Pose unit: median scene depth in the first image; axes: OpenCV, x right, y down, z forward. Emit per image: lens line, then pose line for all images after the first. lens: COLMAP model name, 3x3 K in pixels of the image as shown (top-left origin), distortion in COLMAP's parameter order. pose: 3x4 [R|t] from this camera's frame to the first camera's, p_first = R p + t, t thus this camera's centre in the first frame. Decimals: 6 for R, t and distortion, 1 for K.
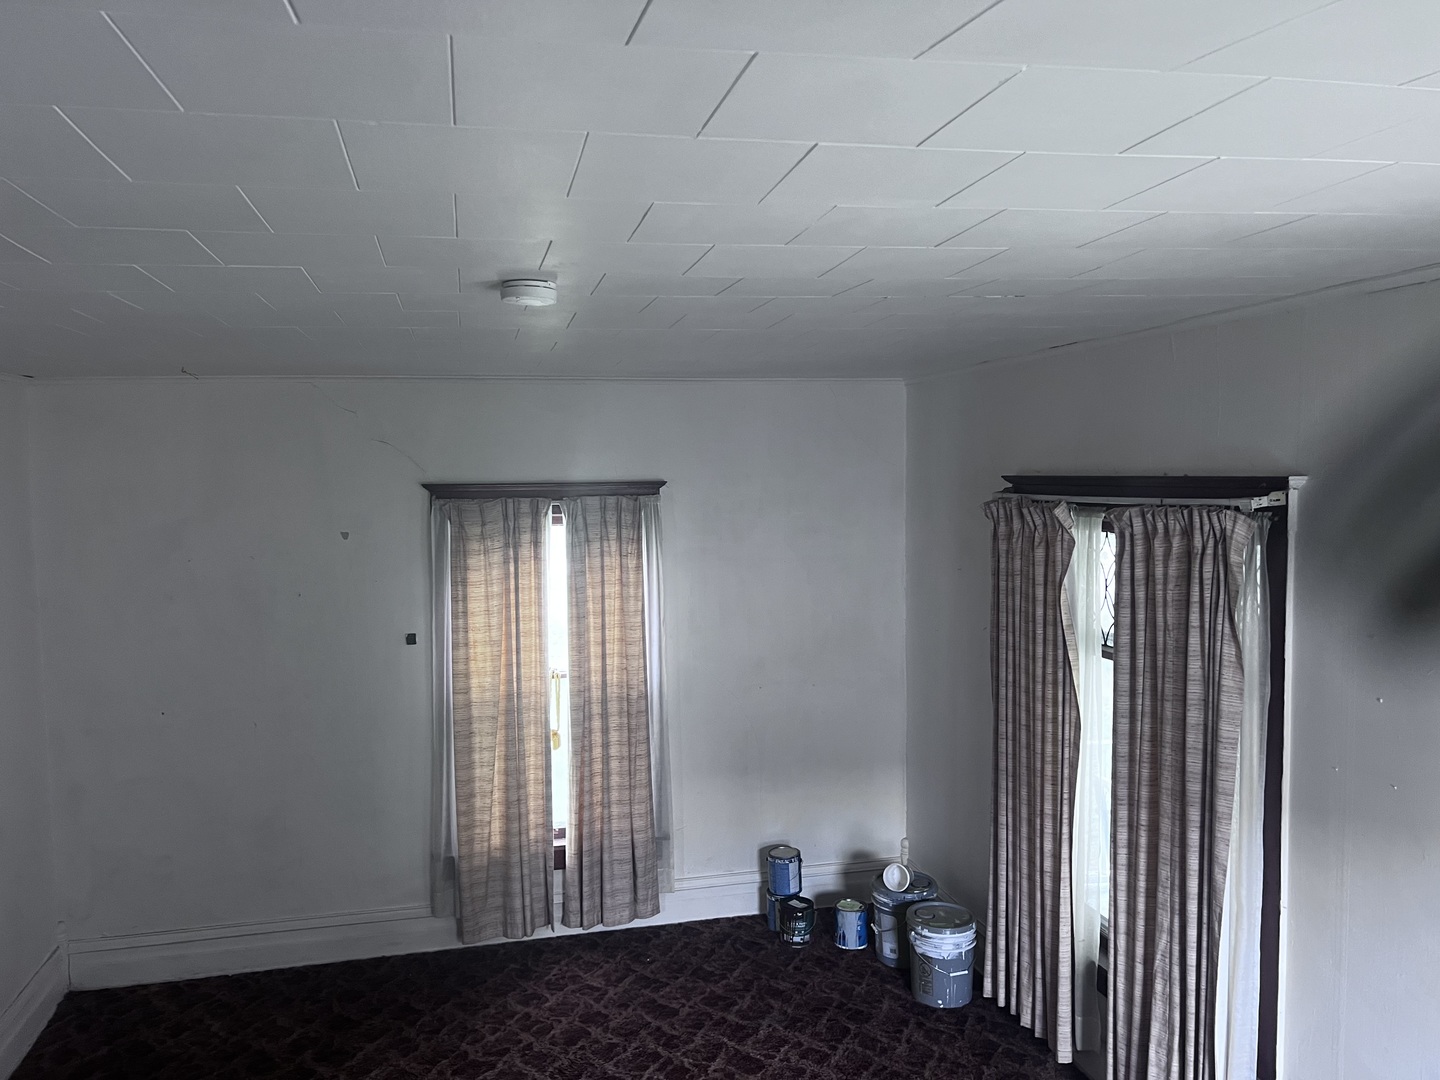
lens RADIAL K [[1080.9, 0, 688.4], [0, 1080.9, 538.8], [0, 0, 1]] dist [0.008148, 0.000745]
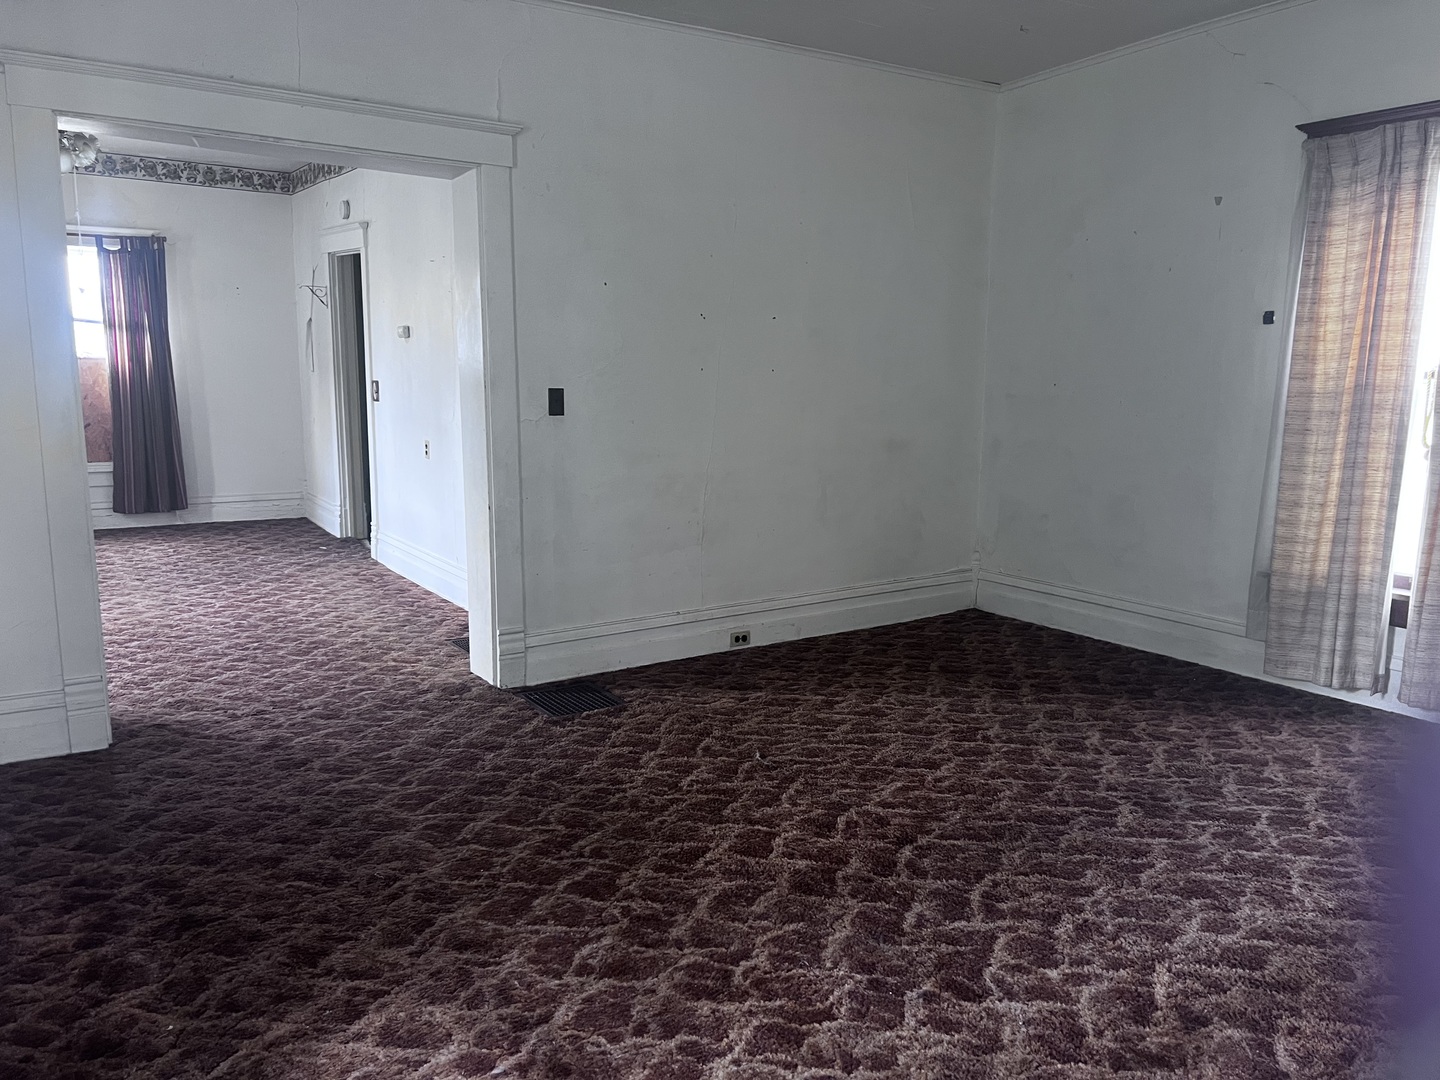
lens RADIAL K [[1067.6, 0, 760.9], [0, 1067.6, 543.9], [0, 0, 1]] dist [0.008861, 0.000978]
pose [[0.394147, 0.174018, -0.902423, 0.395968], [-0.076531, 0.984715, 0.156460, 0.170771], [0.915856, 0.007395, 0.401440, 0.286465]]
